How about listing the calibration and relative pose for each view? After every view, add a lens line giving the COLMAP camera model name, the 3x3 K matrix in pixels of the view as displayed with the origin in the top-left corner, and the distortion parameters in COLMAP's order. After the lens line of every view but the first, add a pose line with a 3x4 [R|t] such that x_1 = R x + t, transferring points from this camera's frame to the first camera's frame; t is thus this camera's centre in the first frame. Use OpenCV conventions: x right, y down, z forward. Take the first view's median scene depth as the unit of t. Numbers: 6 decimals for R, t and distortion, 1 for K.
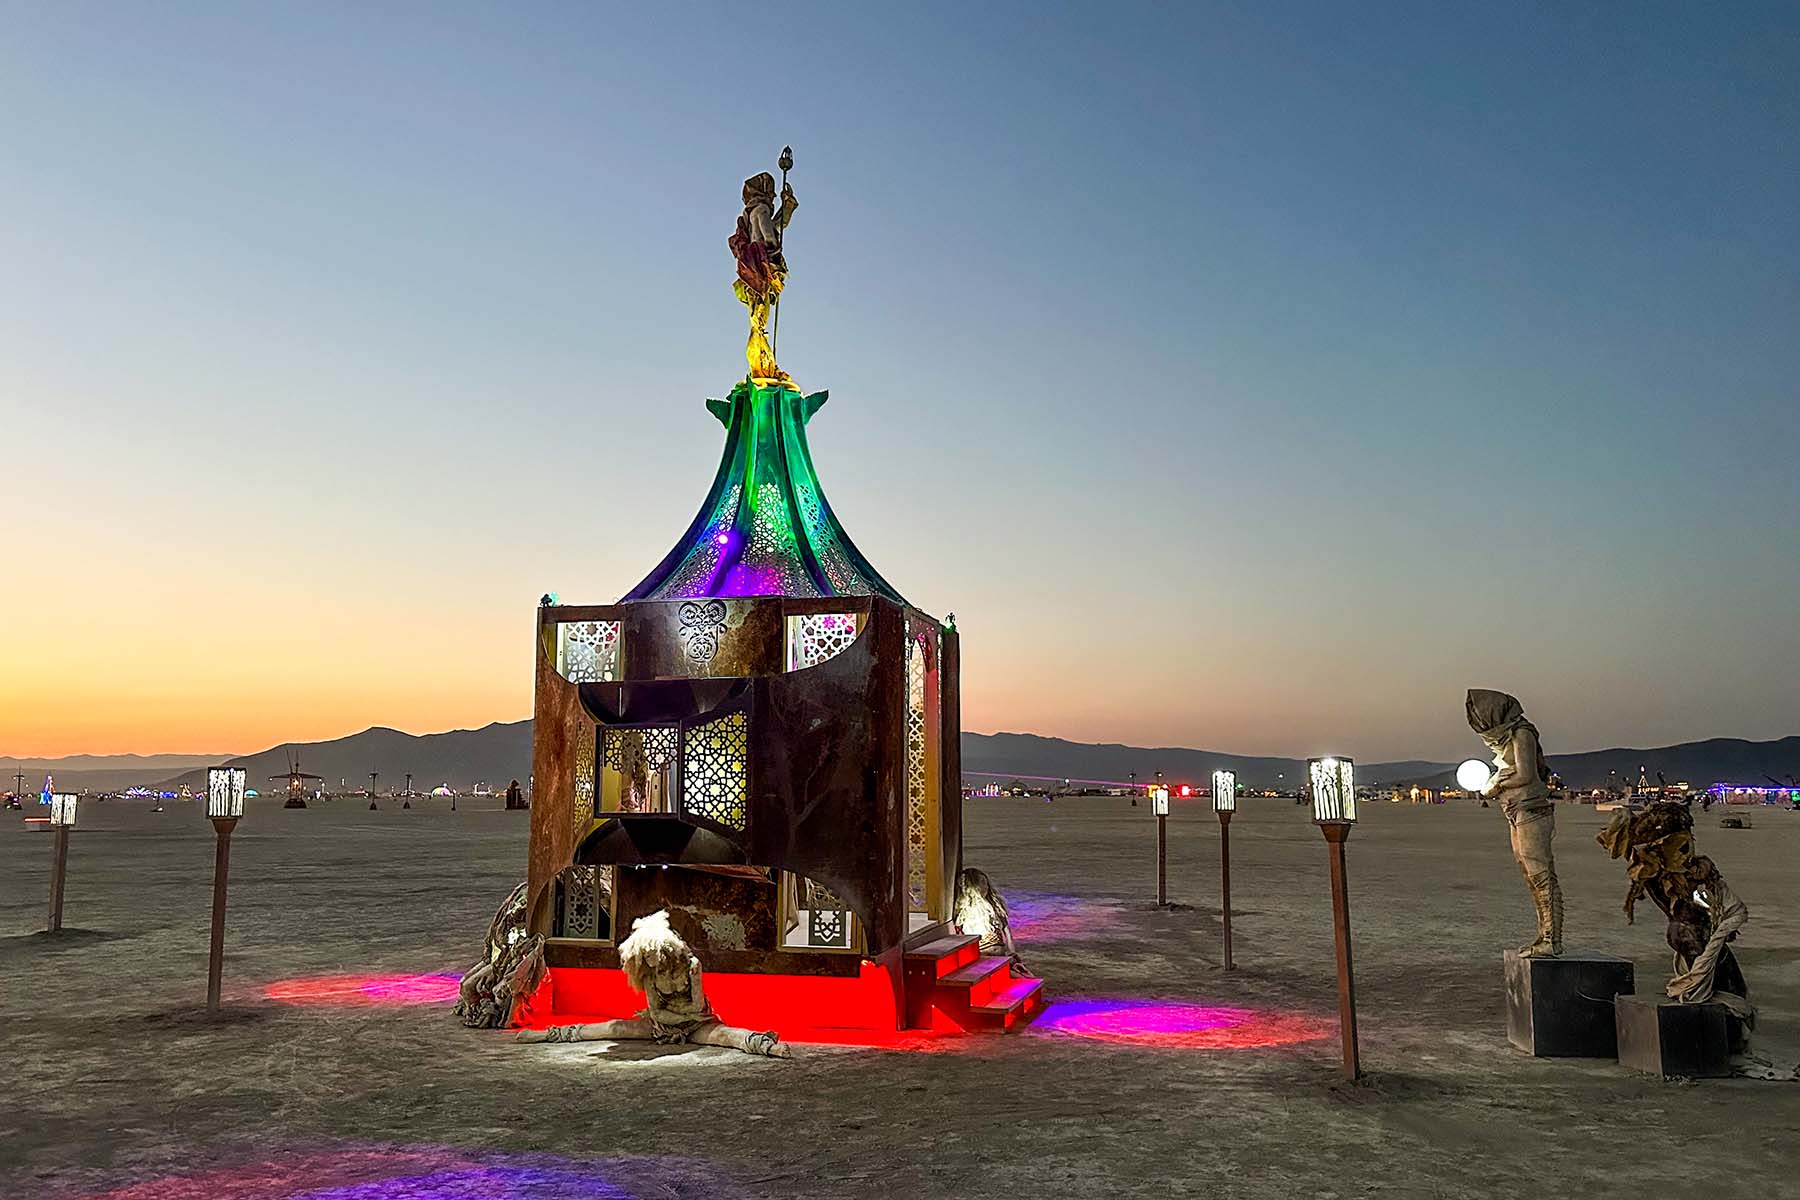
lens RADIAL K [[1243.1, 0, 902.8], [0, 1243.1, 648.9], [0, 0, 1]] dist [0.075778, -0.122904]
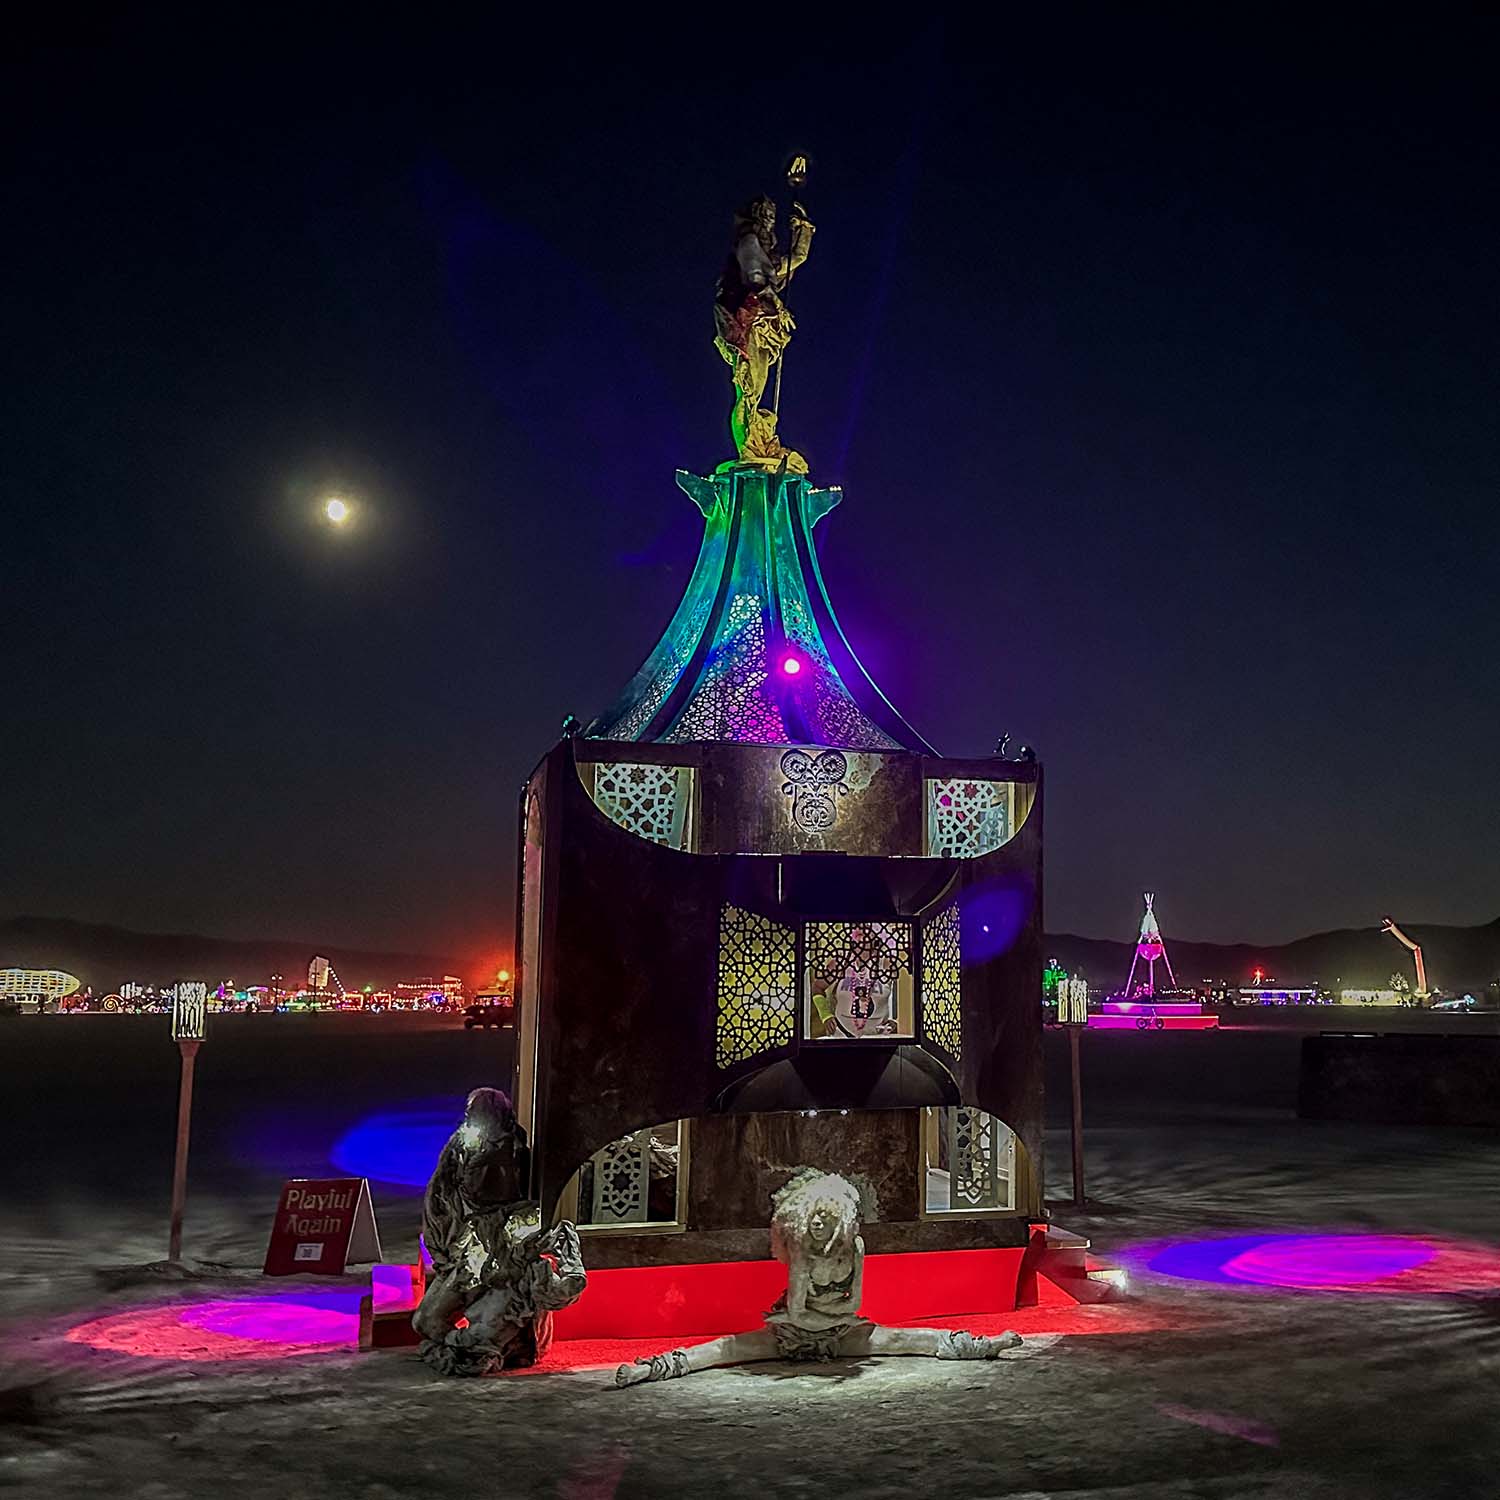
lens RADIAL K [[1507.9, 0, 892.4], [0, 1507.9, 804.4], [0, 0, 1]] dist [0.152450, -0.278001]
pose [[0.857009, 0.064415, 0.511259, -0.590516], [-0.056609, 0.997920, -0.030837, 0.019457], [-0.512182, -0.002514, 0.858873, 0.211570]]
